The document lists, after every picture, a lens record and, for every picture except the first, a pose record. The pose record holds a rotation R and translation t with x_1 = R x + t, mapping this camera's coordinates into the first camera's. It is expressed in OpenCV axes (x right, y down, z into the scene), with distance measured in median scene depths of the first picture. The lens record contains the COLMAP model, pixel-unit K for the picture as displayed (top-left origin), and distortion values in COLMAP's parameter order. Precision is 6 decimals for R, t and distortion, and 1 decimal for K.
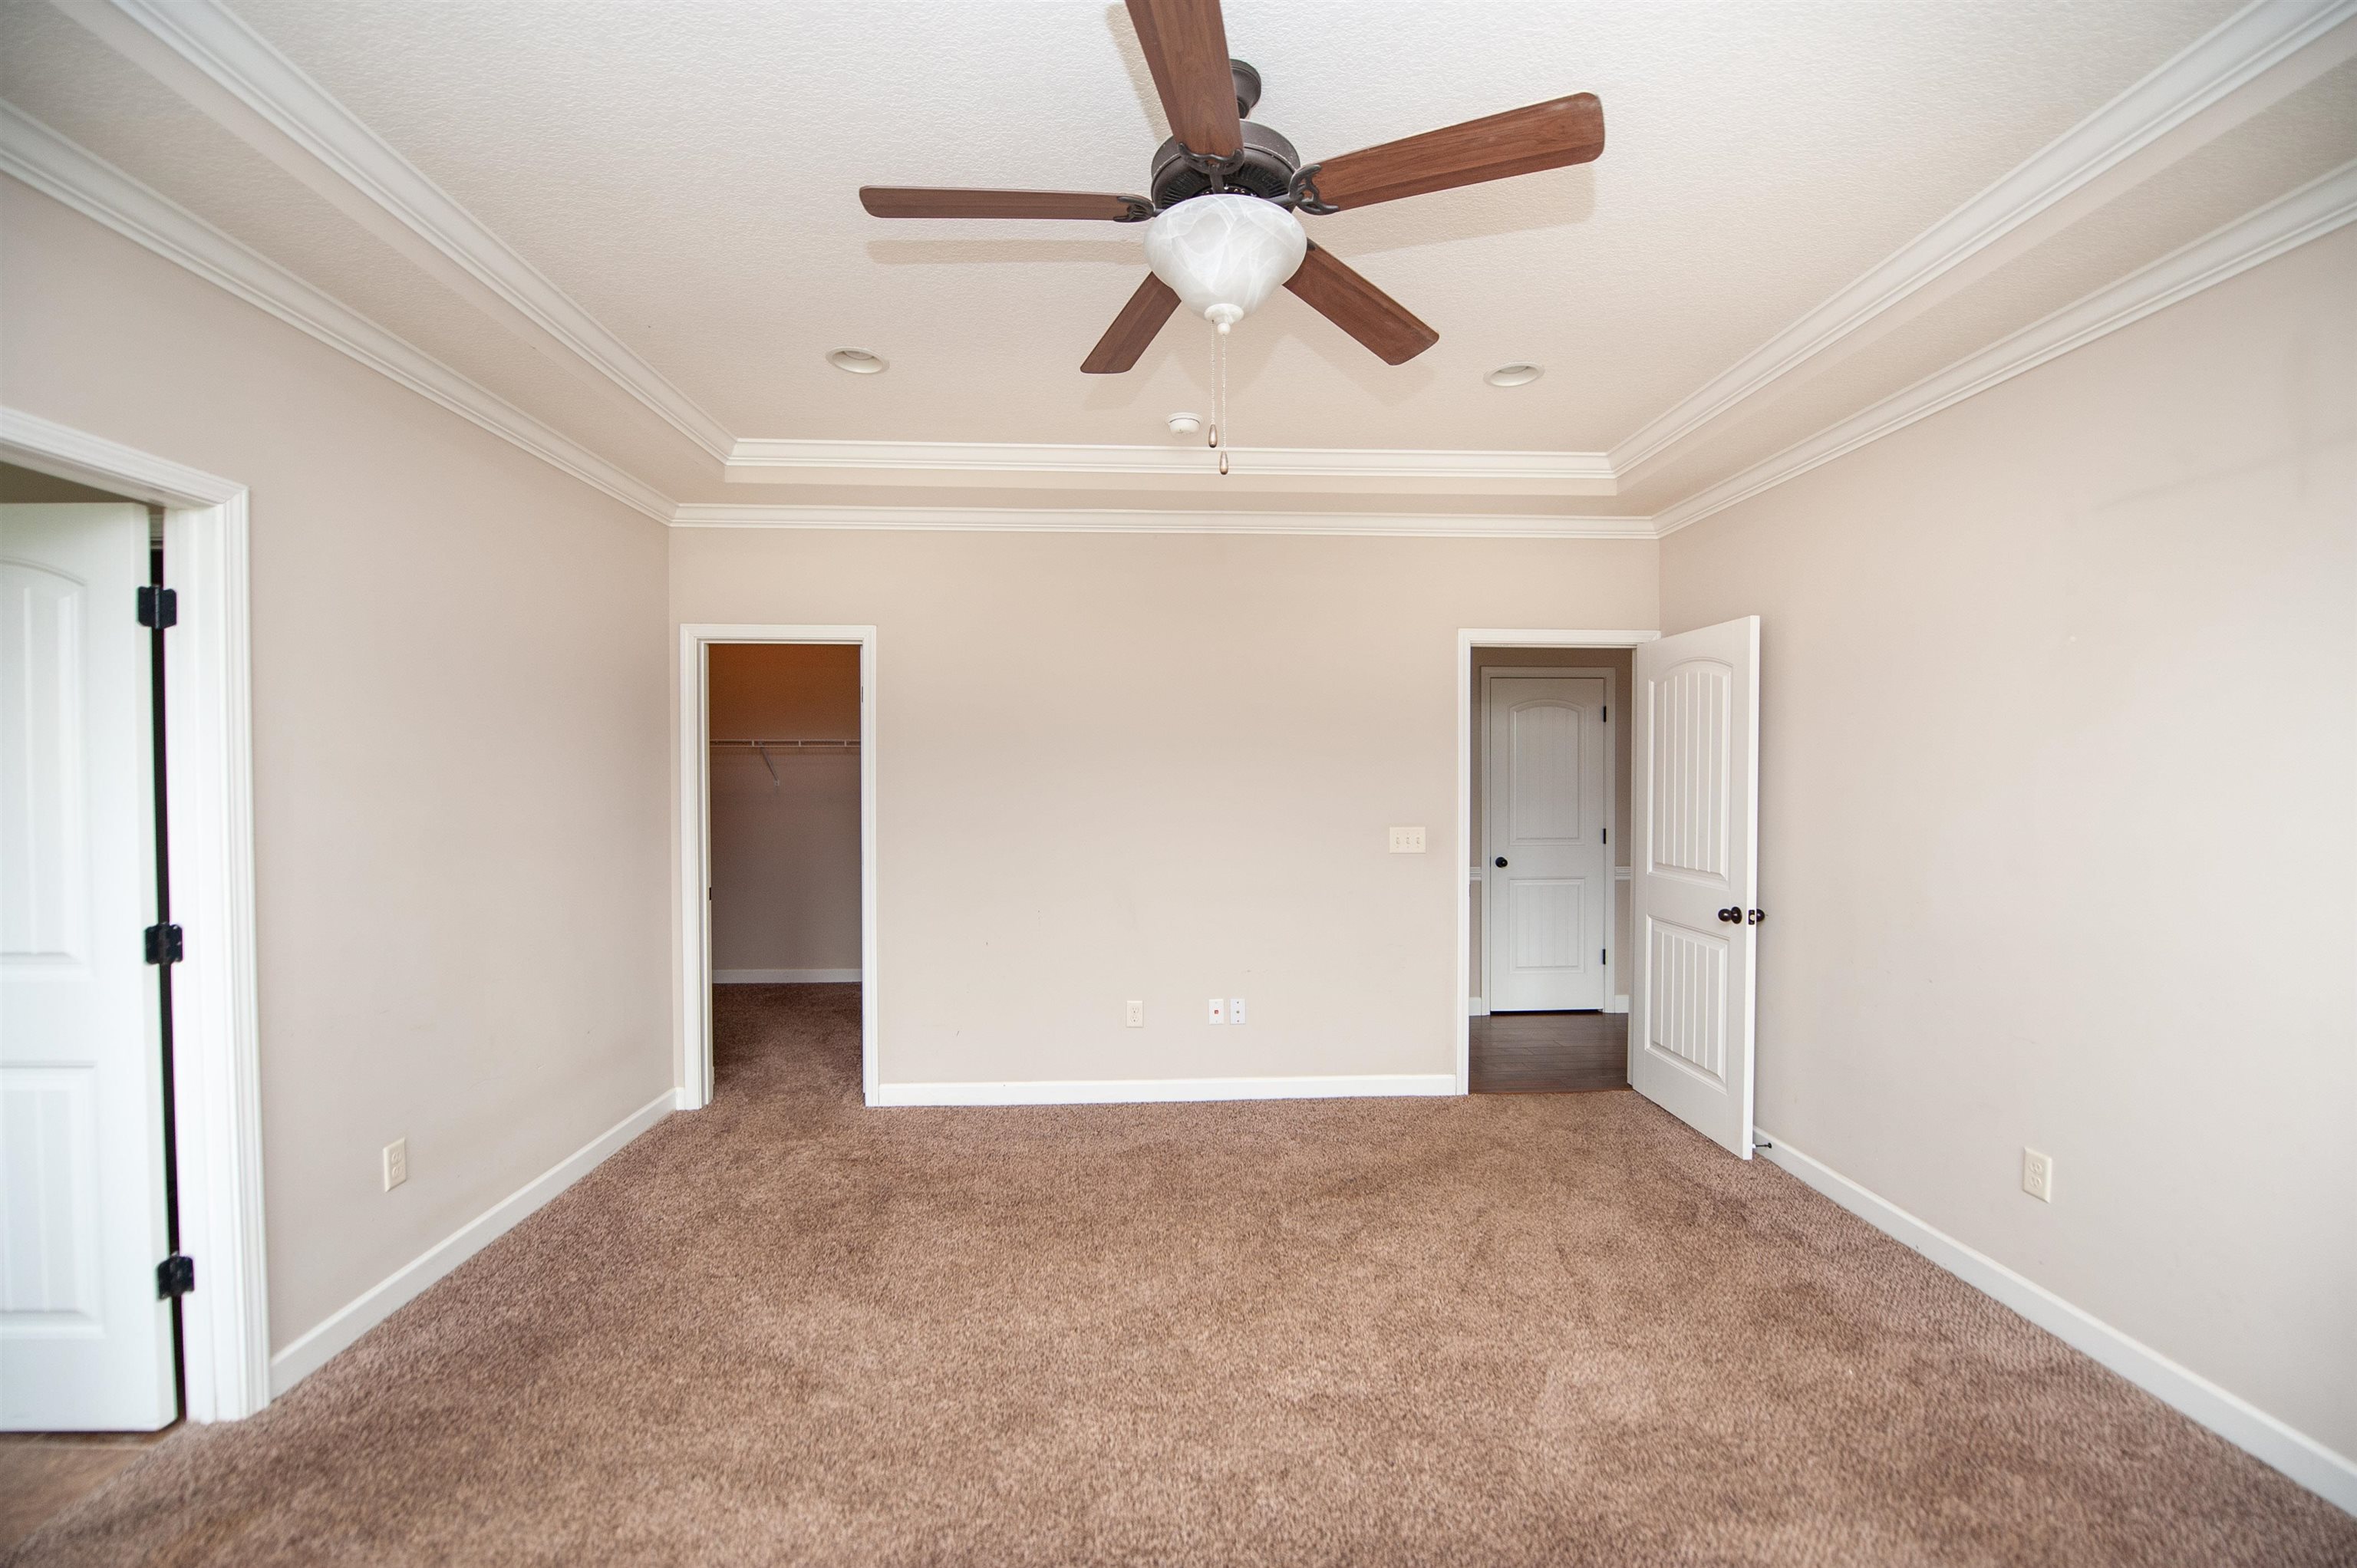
lens RADIAL K [[960.0, 0, 1178.5], [0, 960.0, 784.0], [0, 0, 1]] dist [-0.024713, -0.000515]
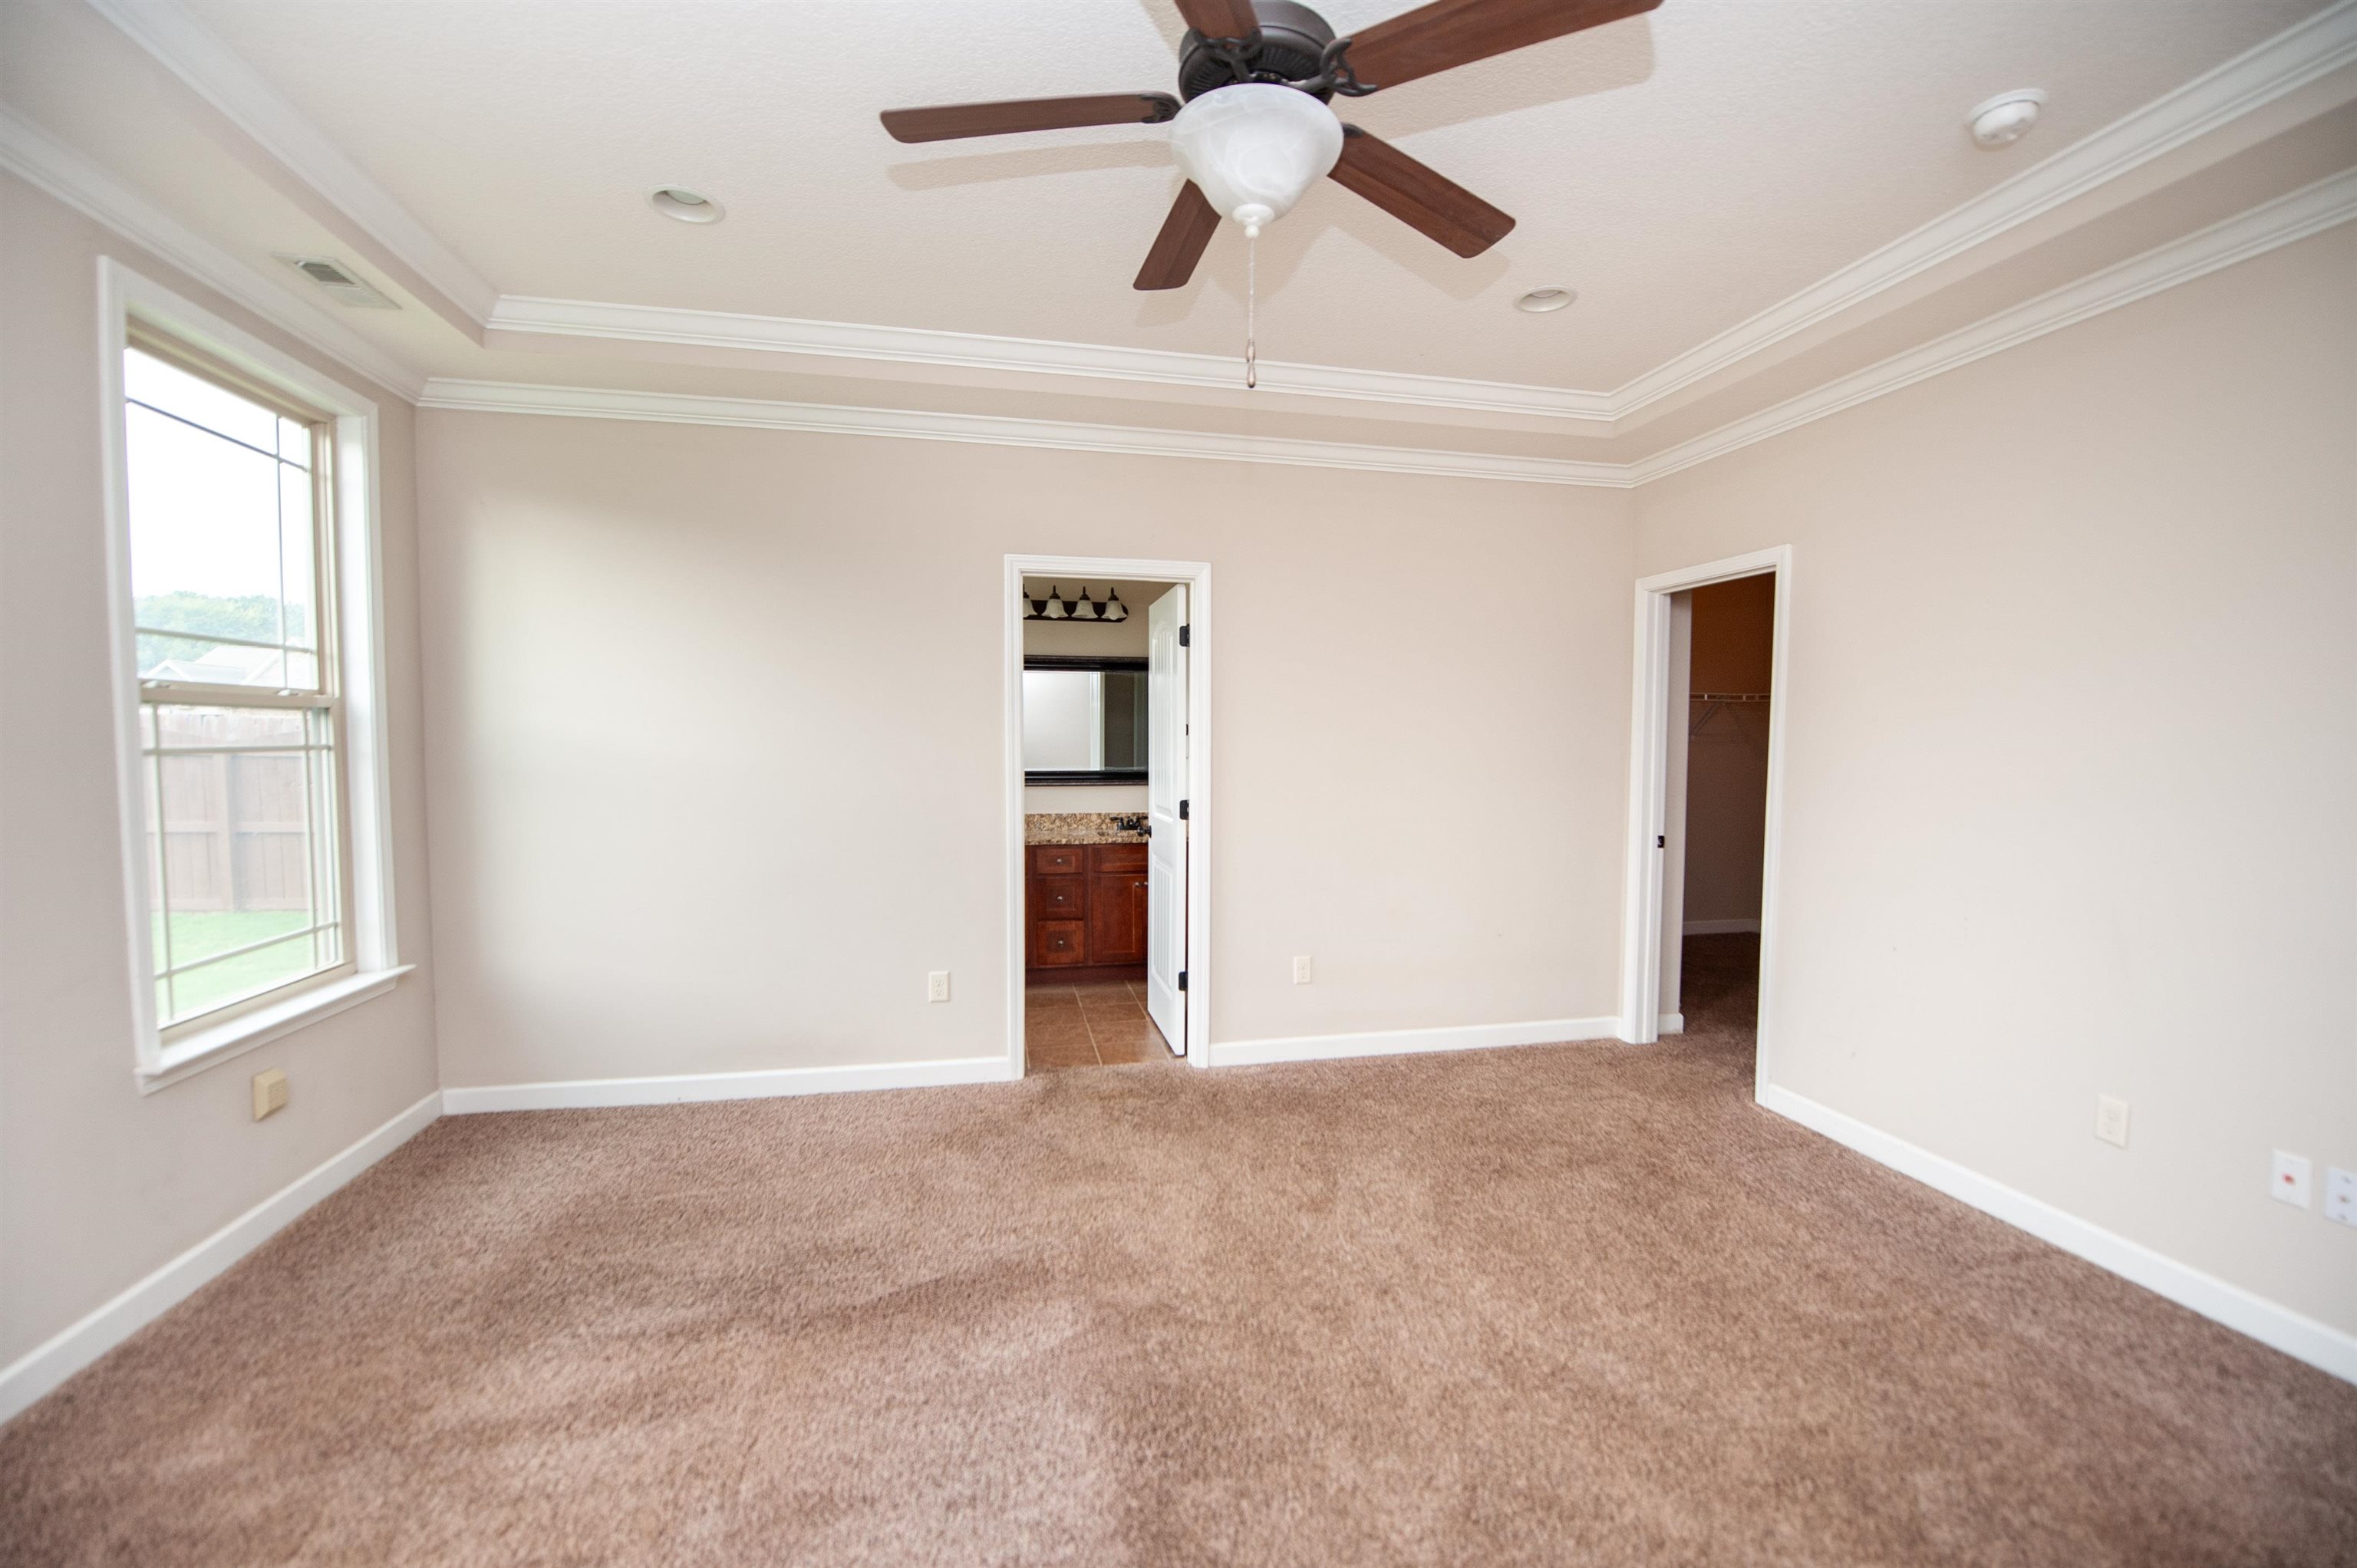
lens RADIAL K [[960.0, 0, 1178.5], [0, 960.0, 784.0], [0, 0, 1]] dist [-0.024713, -0.000515]
pose [[0.143293, 0.053045, -0.988258, 0.551281], [-0.011242, 0.998585, 0.051969, 0.008279], [0.989616, 0.003663, 0.143687, 0.432761]]
